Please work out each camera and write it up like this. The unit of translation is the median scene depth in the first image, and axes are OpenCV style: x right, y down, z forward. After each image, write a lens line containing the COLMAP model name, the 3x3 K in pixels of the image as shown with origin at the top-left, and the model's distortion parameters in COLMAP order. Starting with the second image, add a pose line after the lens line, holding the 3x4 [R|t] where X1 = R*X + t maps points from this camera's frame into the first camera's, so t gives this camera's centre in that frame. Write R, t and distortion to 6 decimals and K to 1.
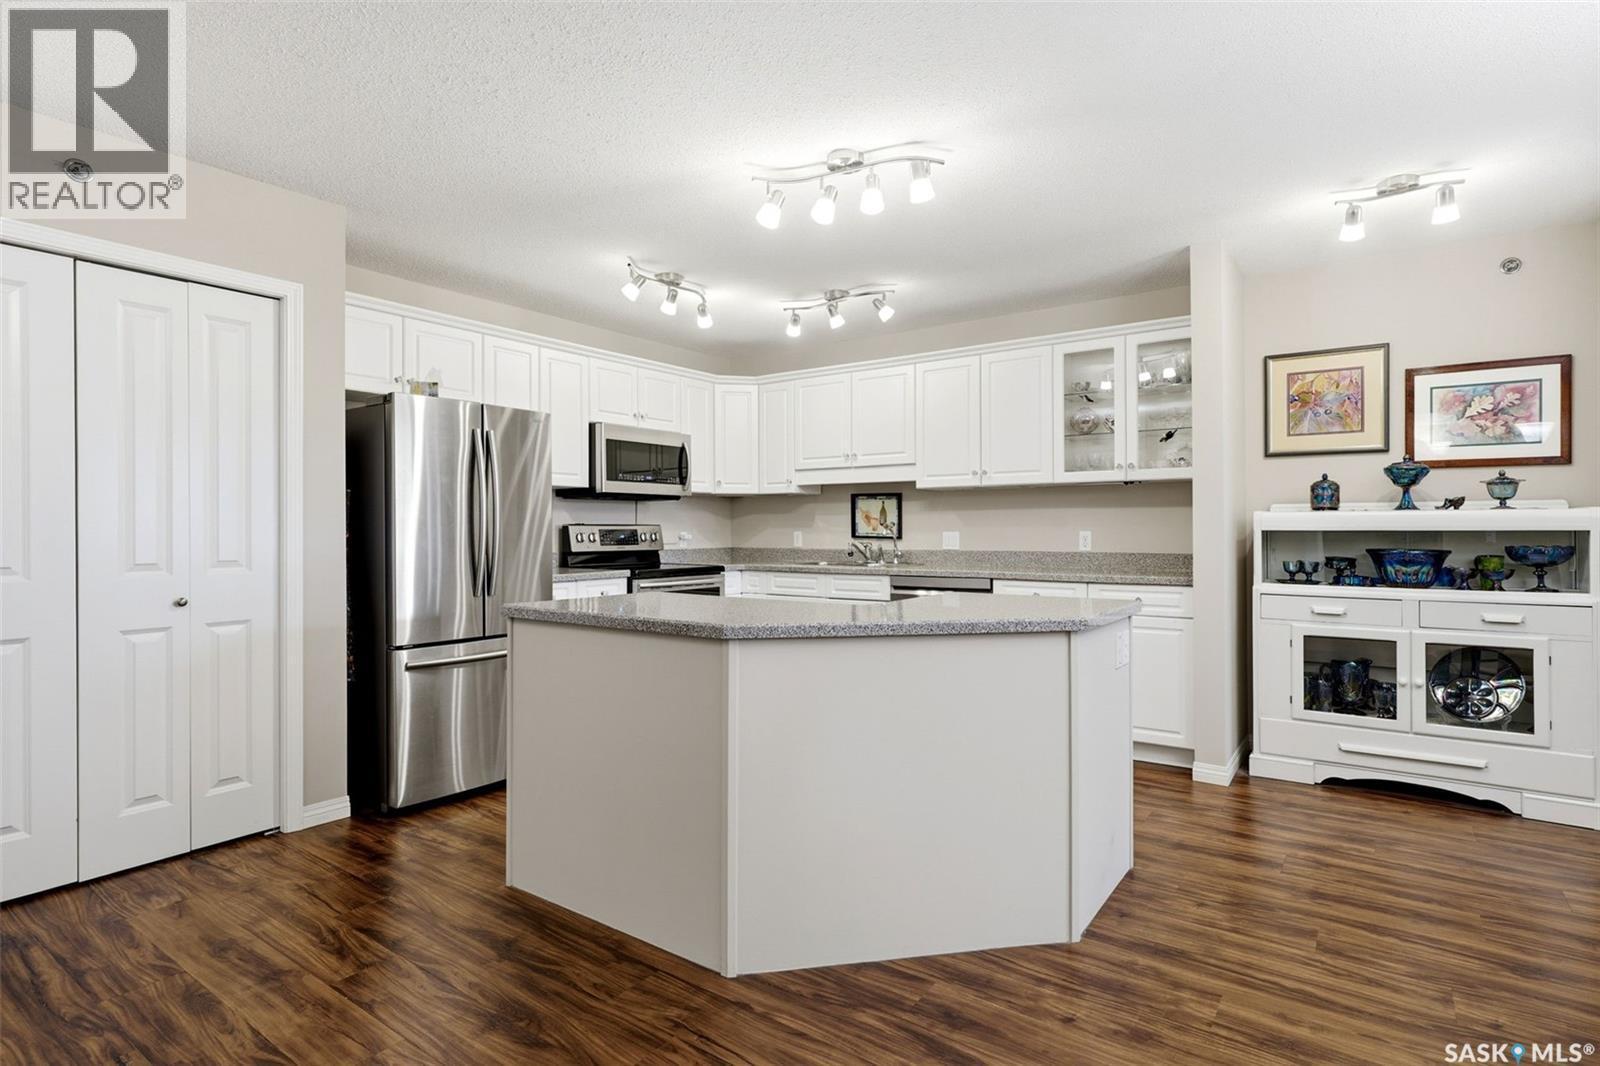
lens RADIAL K [[793.8, 0, 800.6], [0, 793.8, 525.7], [0, 0, 1]] dist [0.002544, 0.000178]
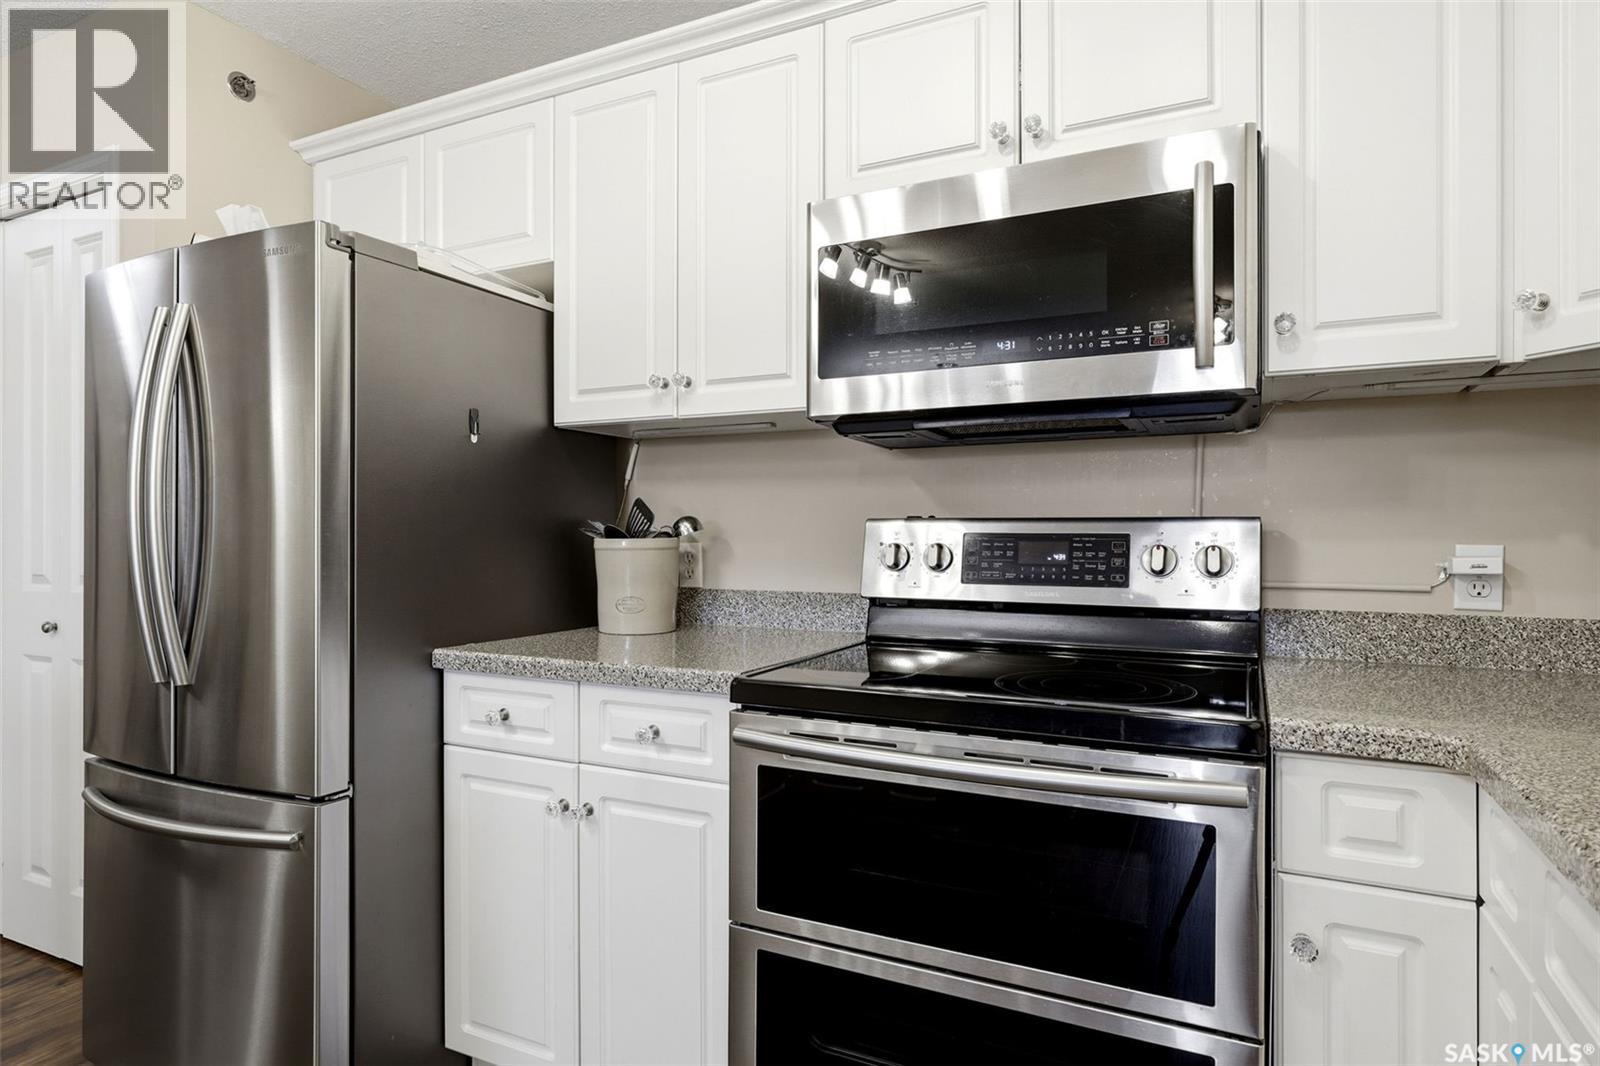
lens RADIAL K [[903.8, 0, 798.7], [0, 903.8, 536.7], [0, 0, 1]] dist [0.001437, 0.000323]
pose [[0.159427, 0.008043, -0.987177, 0.109253], [0.004133, 0.999953, 0.008815, 0.003308], [0.987201, -0.005486, 0.159386, 0.933422]]
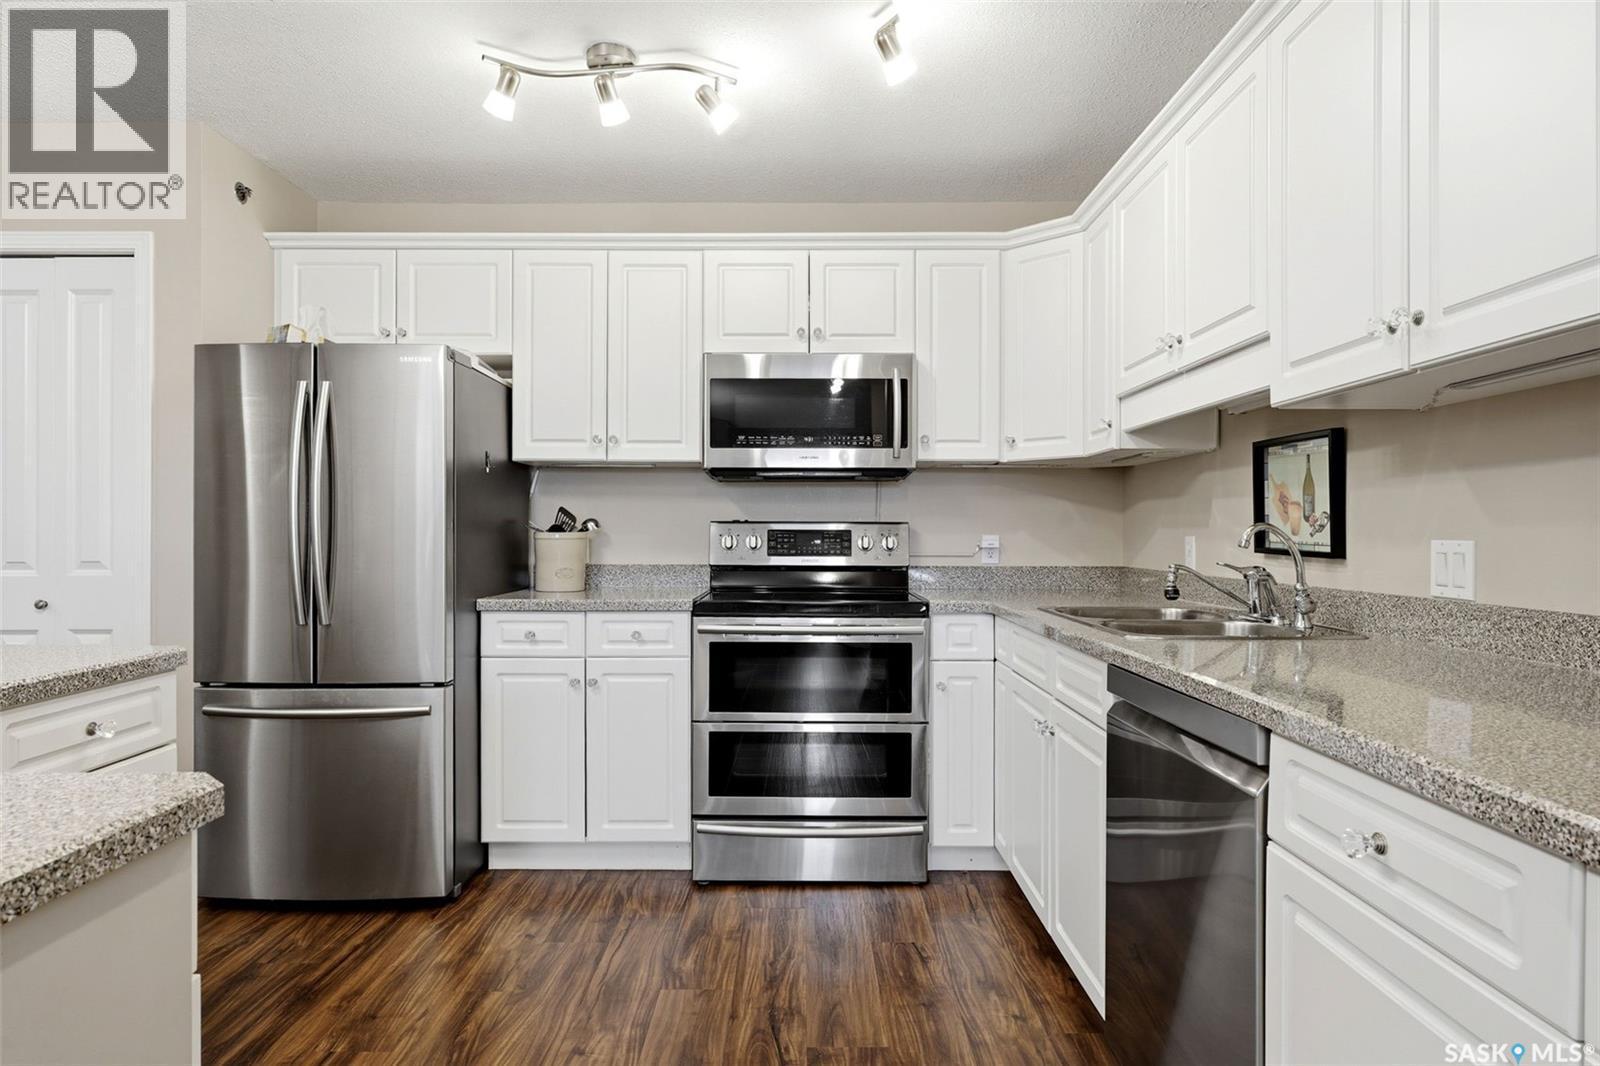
lens RADIAL K [[931.8, 0, 800.0], [0, 931.8, 533.0], [0, 0, 1]] dist [0.005770, 0.001674]
pose [[0.585774, 0.006318, -0.810450, 0.364827], [-0.001680, 0.999977, 0.006581, 0.003333], [0.810473, -0.002493, 0.585771, 0.641299]]
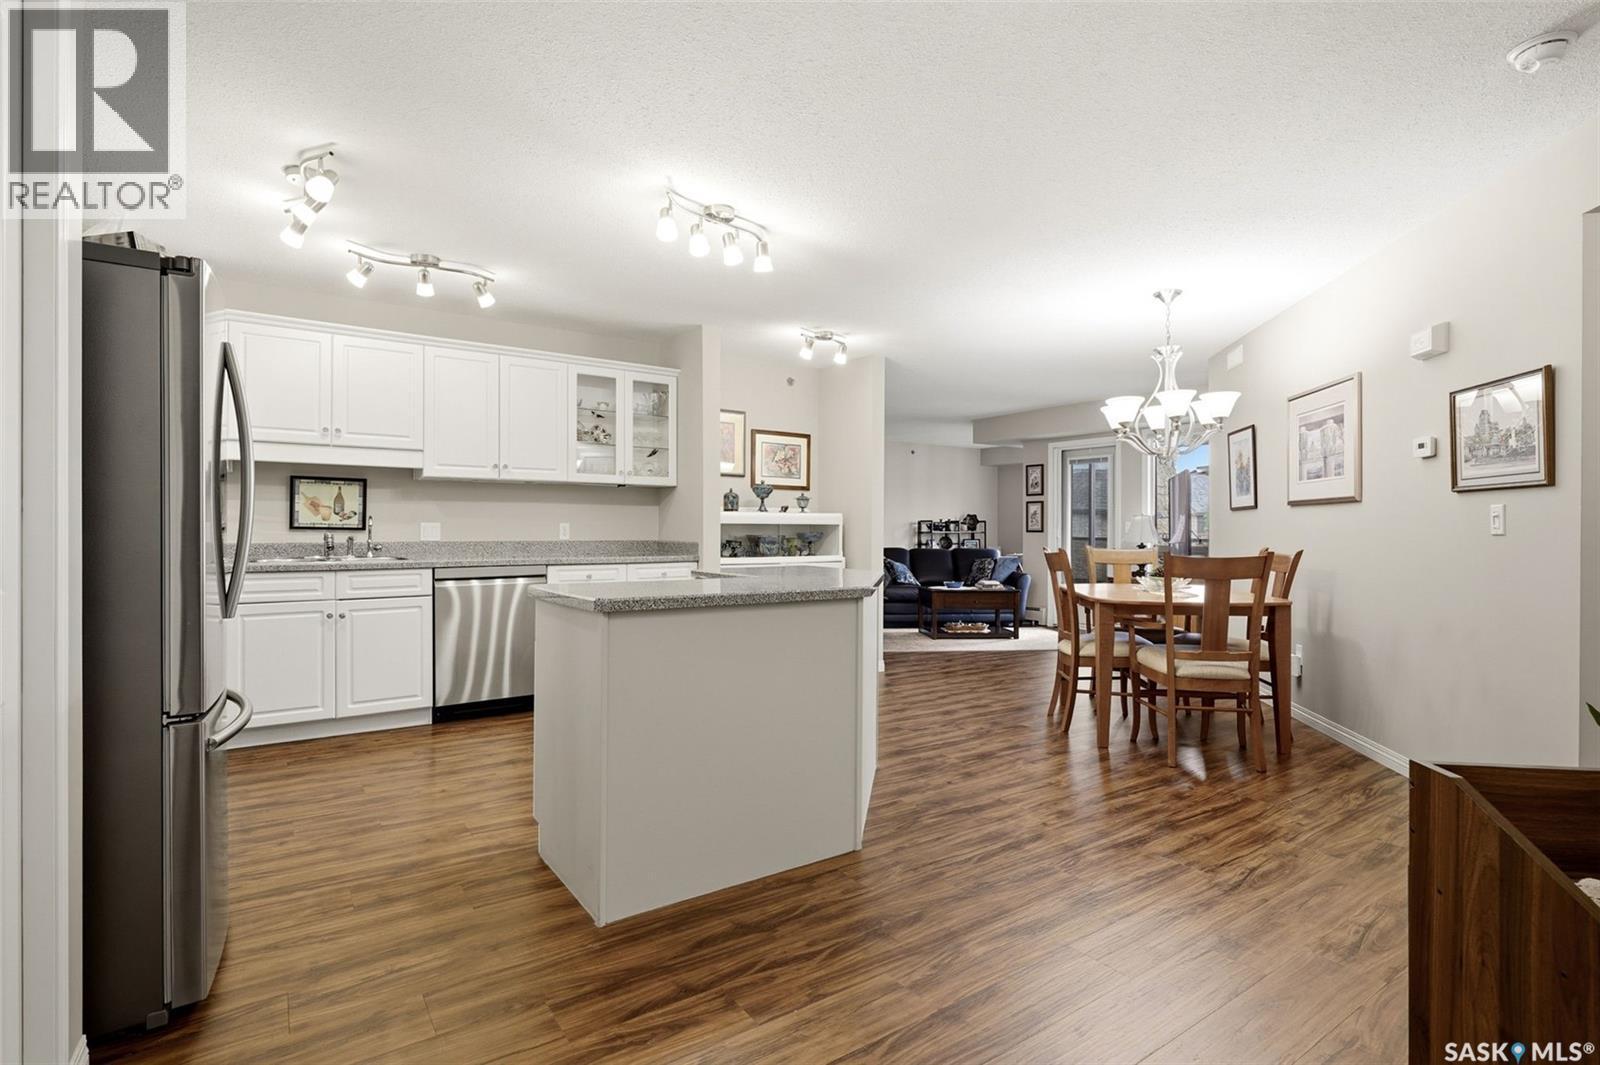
lens RADIAL K [[770.8, 0, 773.6], [0, 770.8, 525.0], [0, 0, 1]] dist [0.023963, -0.000104]
pose [[0.361770, 0.008456, 0.932229, -0.594296], [-0.010491, 0.999932, -0.004999, 0.011978], [-0.932208, -0.007972, 0.361834, 0.288991]]
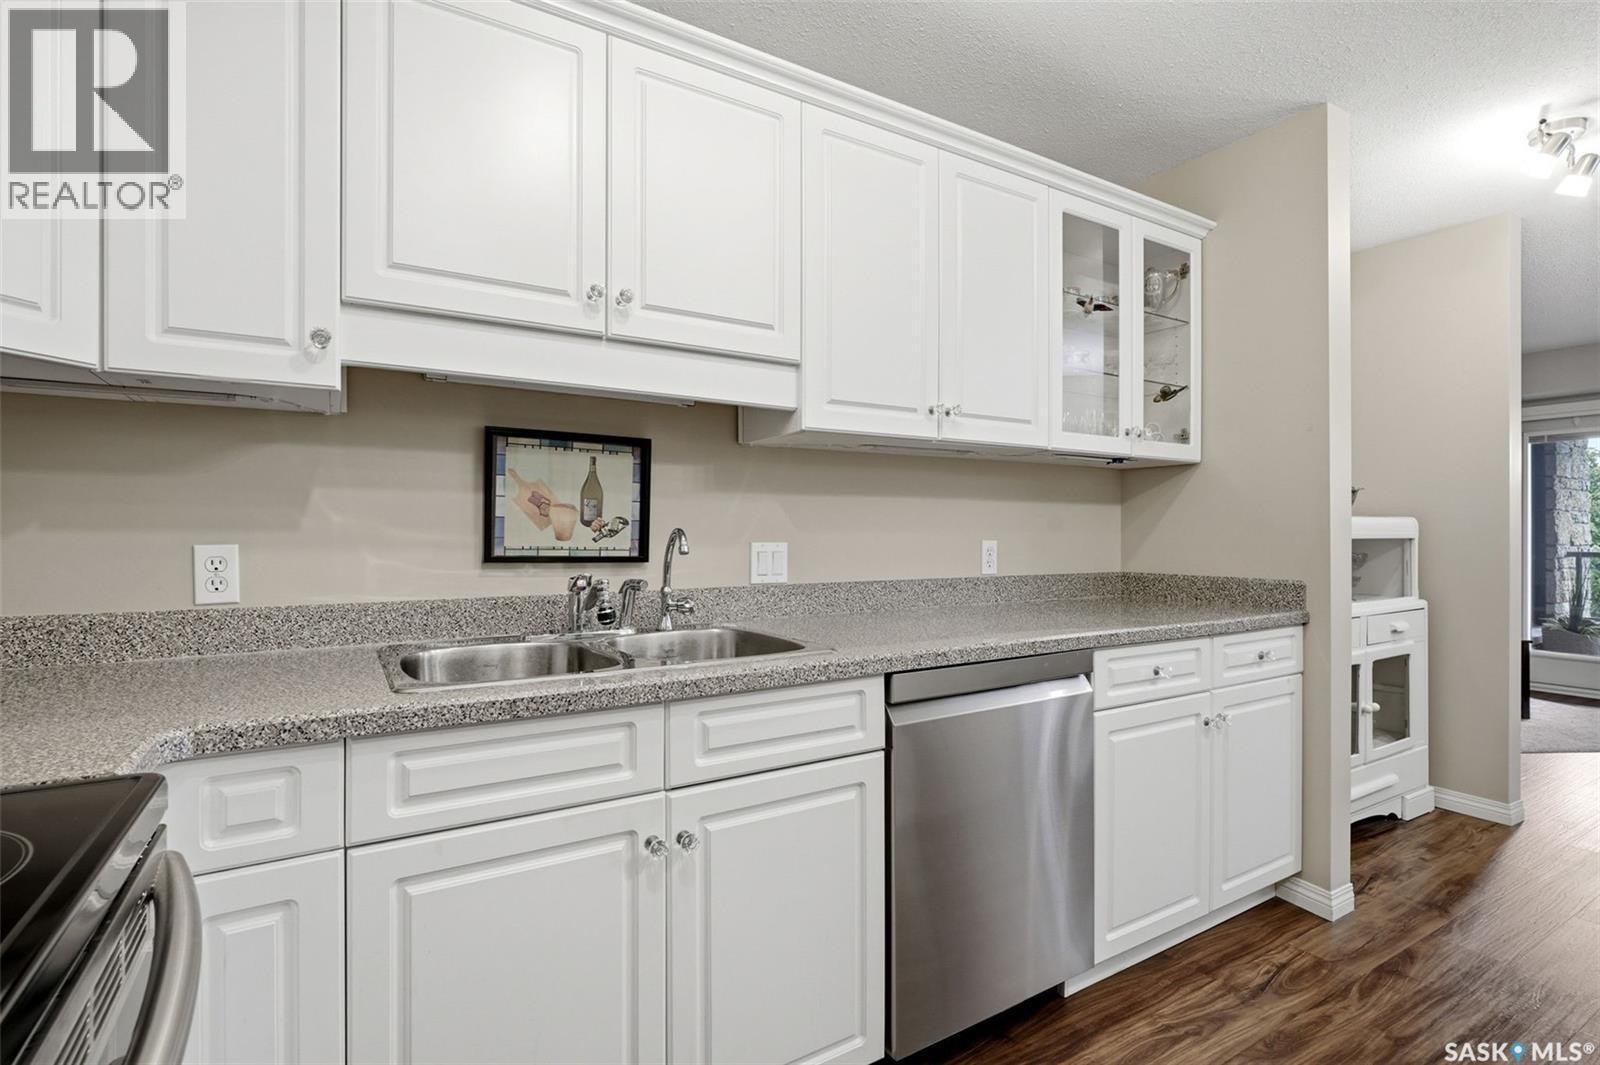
lens RADIAL K [[752.0, 0, 800.0], [0, 752.0, 532.5], [0, 0, 1]] dist [0.000372, 0.000044]
pose [[0.386503, 0.005078, 0.922274, -0.197186], [-0.006027, 0.999977, -0.002980, 0.003842], [-0.922268, -0.004407, 0.386525, 0.904109]]
